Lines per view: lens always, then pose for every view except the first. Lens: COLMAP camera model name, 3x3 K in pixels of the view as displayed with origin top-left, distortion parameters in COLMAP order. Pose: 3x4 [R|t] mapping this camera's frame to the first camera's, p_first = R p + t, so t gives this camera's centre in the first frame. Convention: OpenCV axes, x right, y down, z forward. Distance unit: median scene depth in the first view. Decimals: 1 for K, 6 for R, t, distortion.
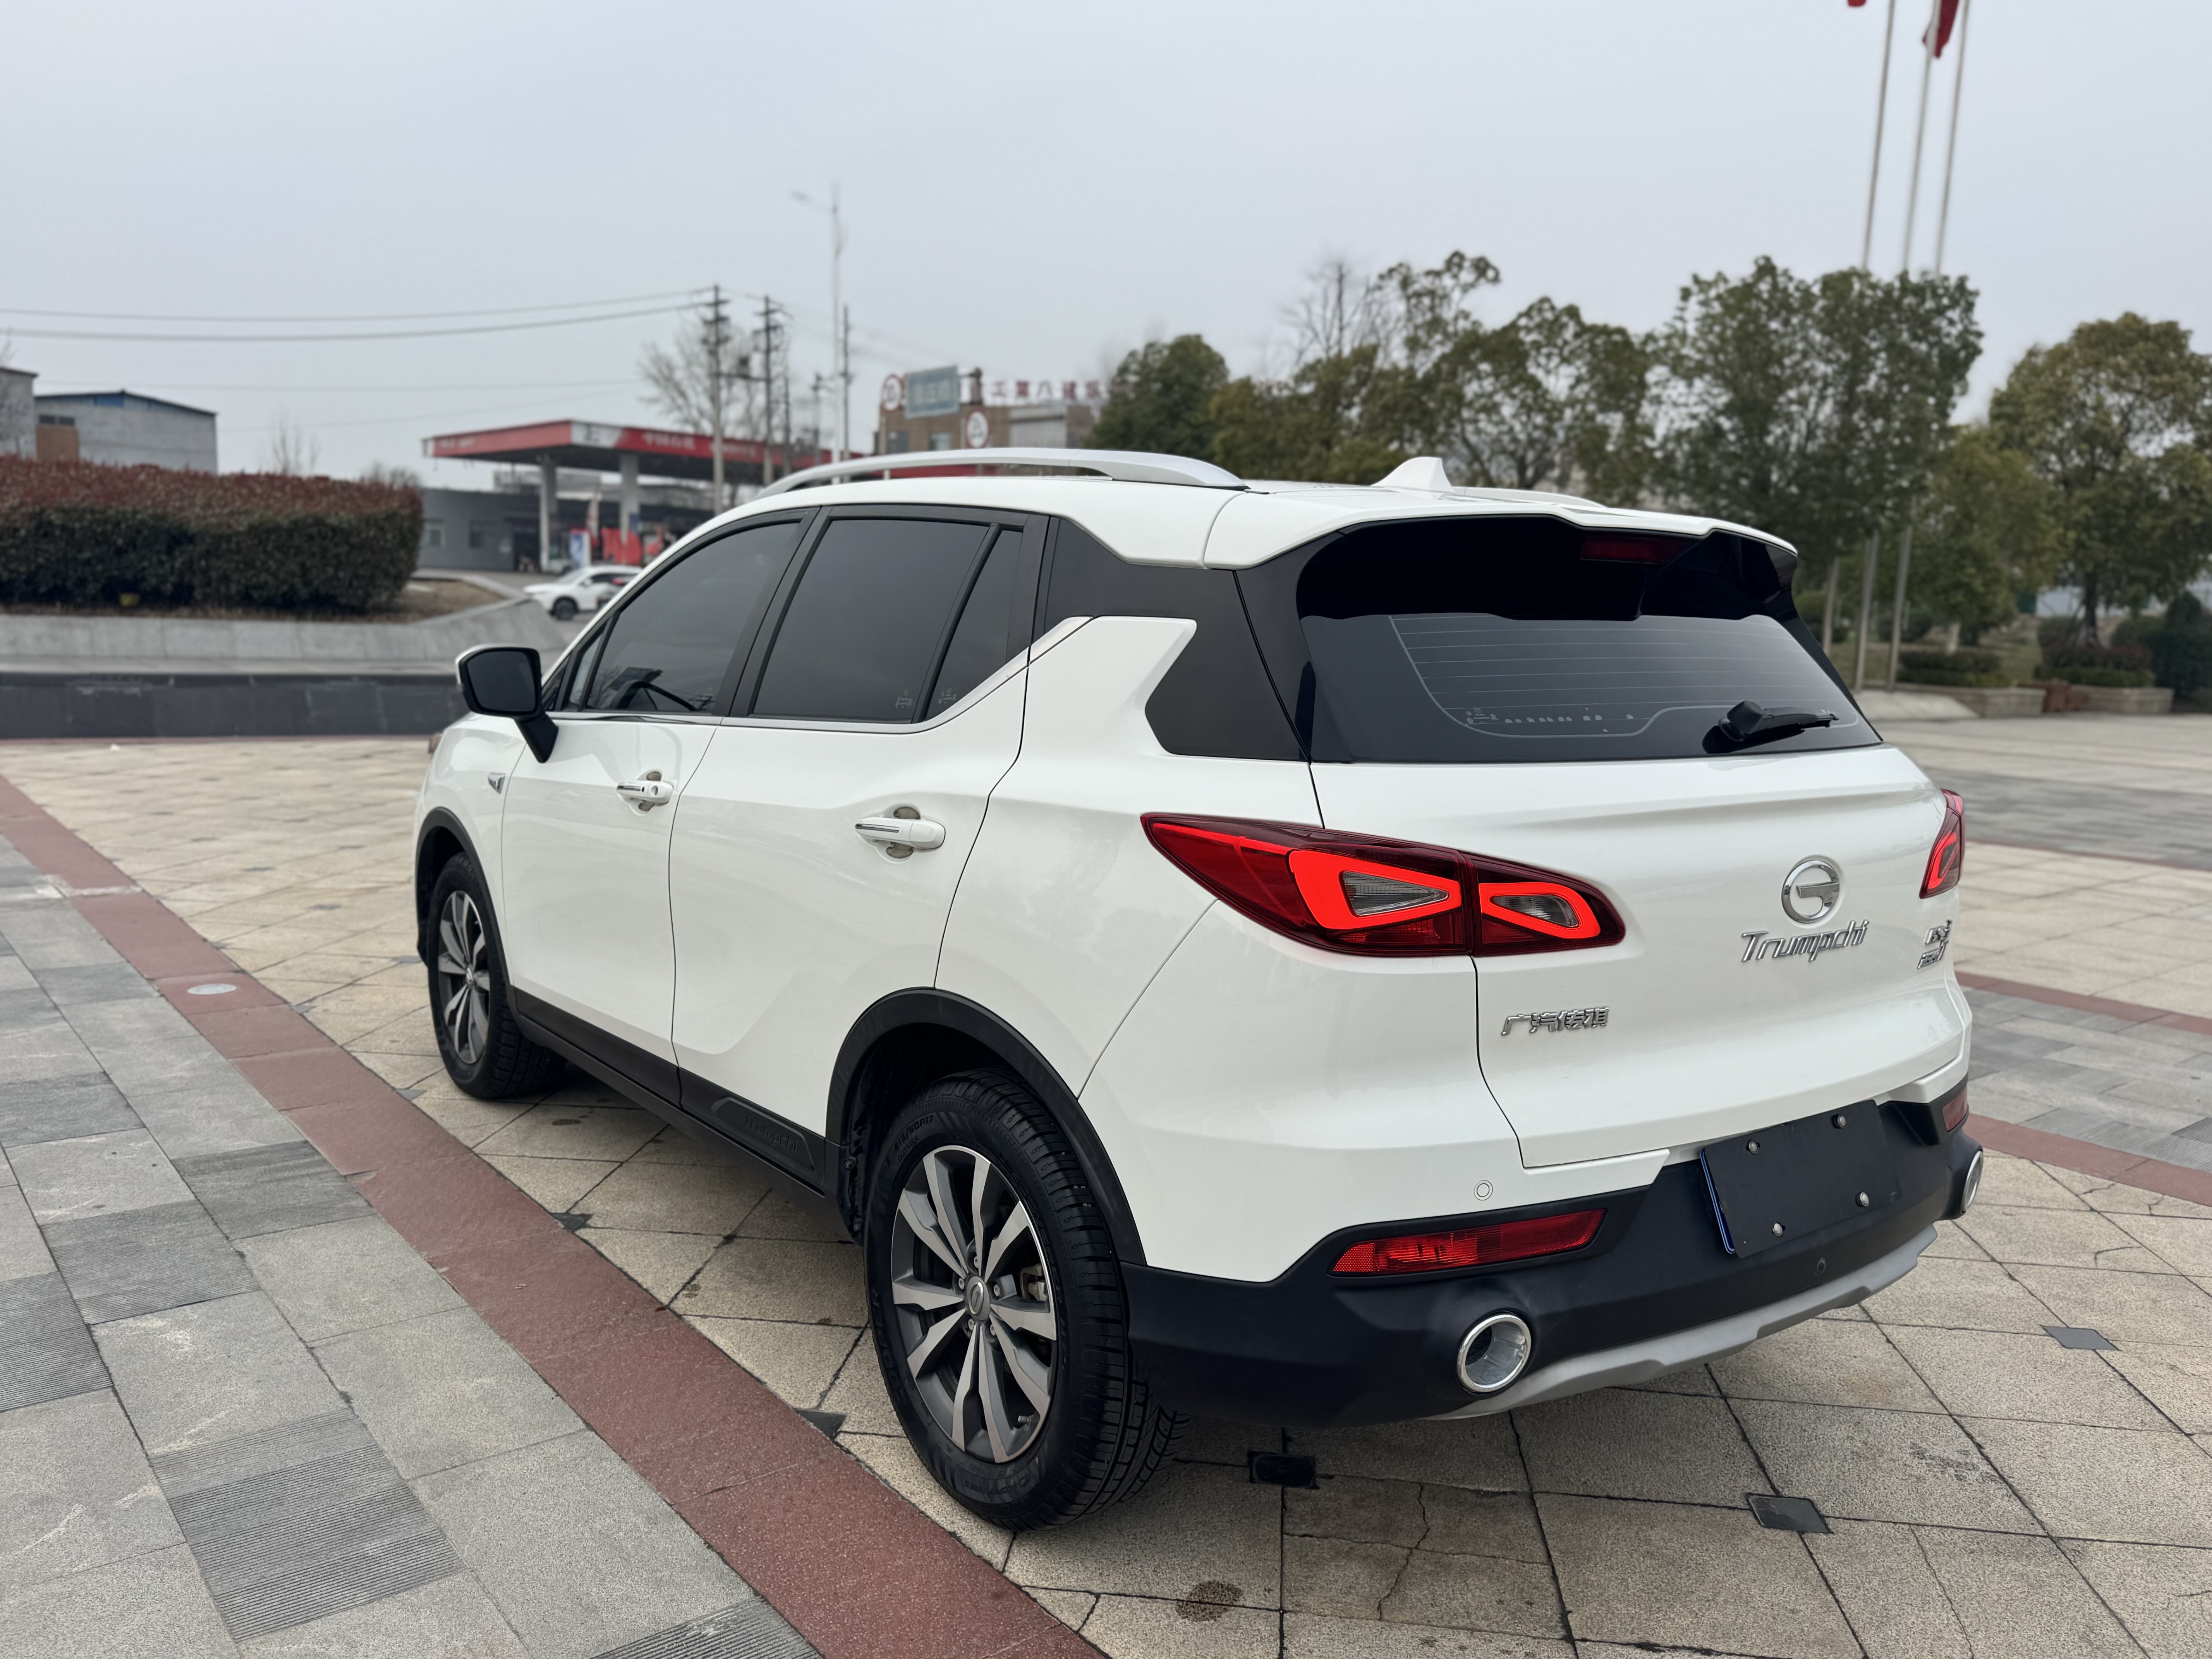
lens RADIAL K [[1662.8, 0, 1122.0], [0, 1662.8, 831.6], [0, 0, 1]] dist [0.052673, -0.067848]
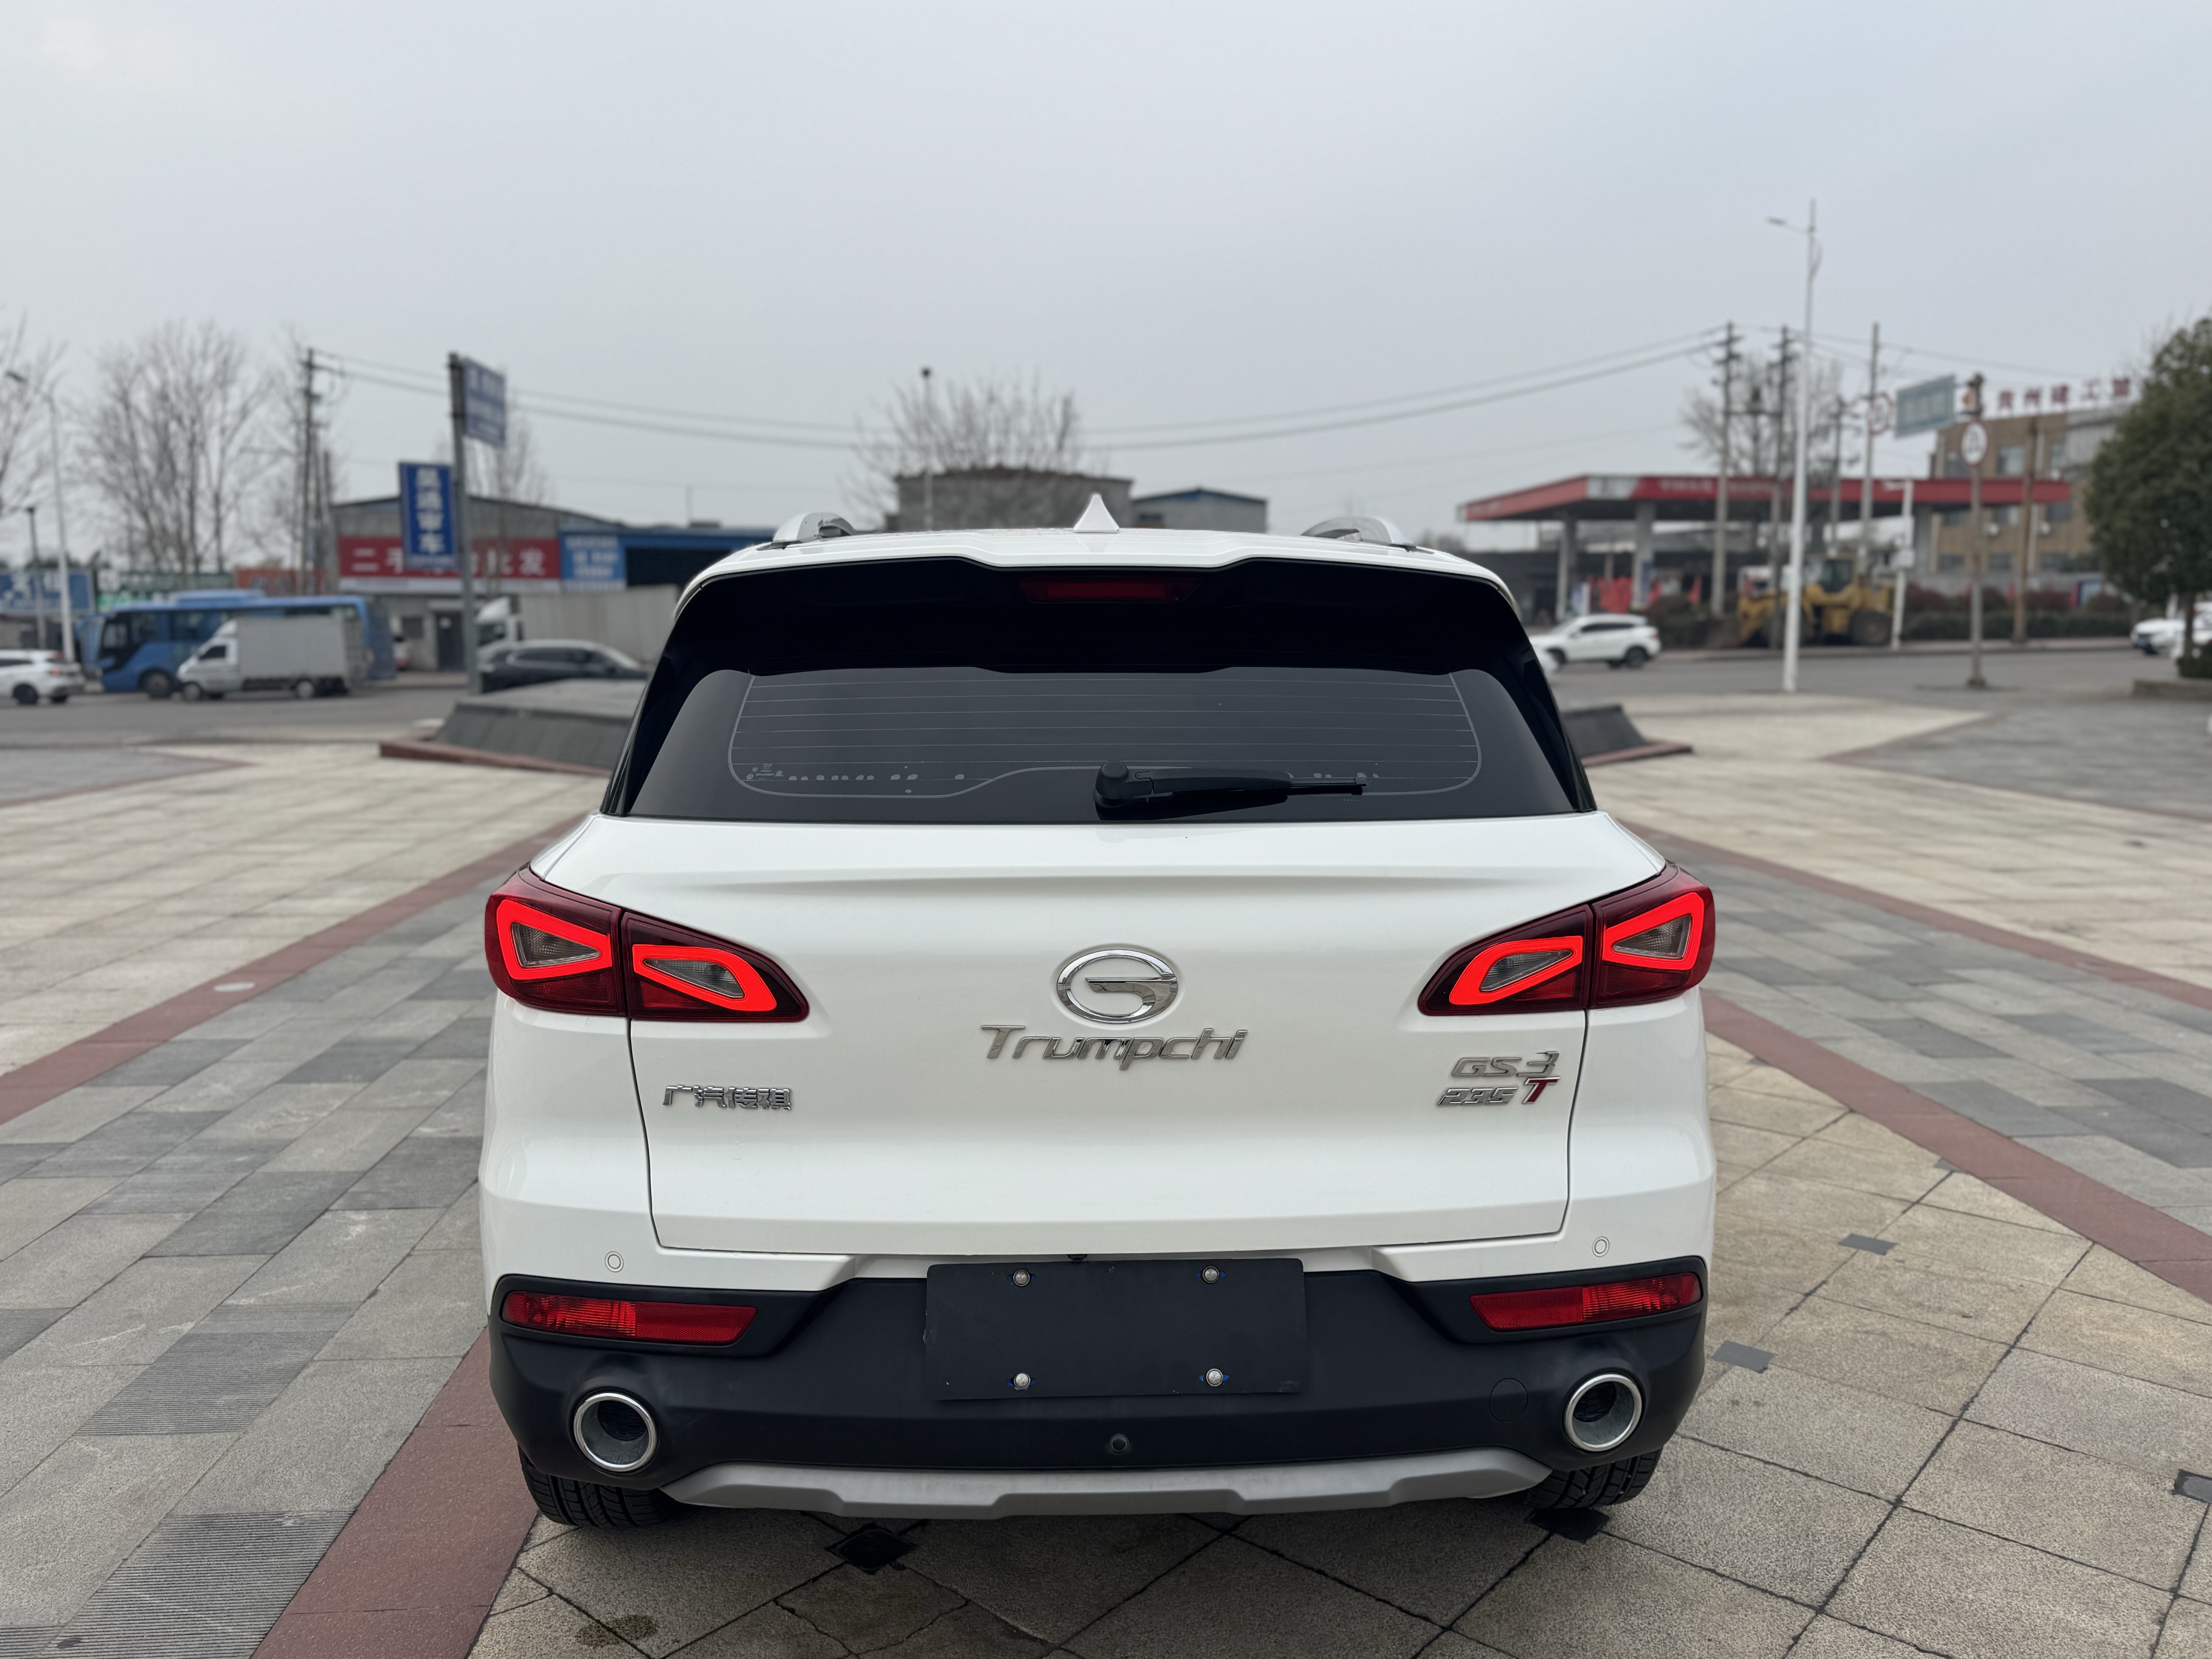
lens RADIAL K [[1662.8, 0, 1116.9], [0, 1662.8, 819.8], [0, 0, 1]] dist [0.052673, -0.067848]
pose [[0.820448, 0.027402, -0.571064, 0.148656], [-0.047689, 0.998650, -0.020596, -0.005175], [0.569728, 0.044132, 0.820647, 0.052541]]
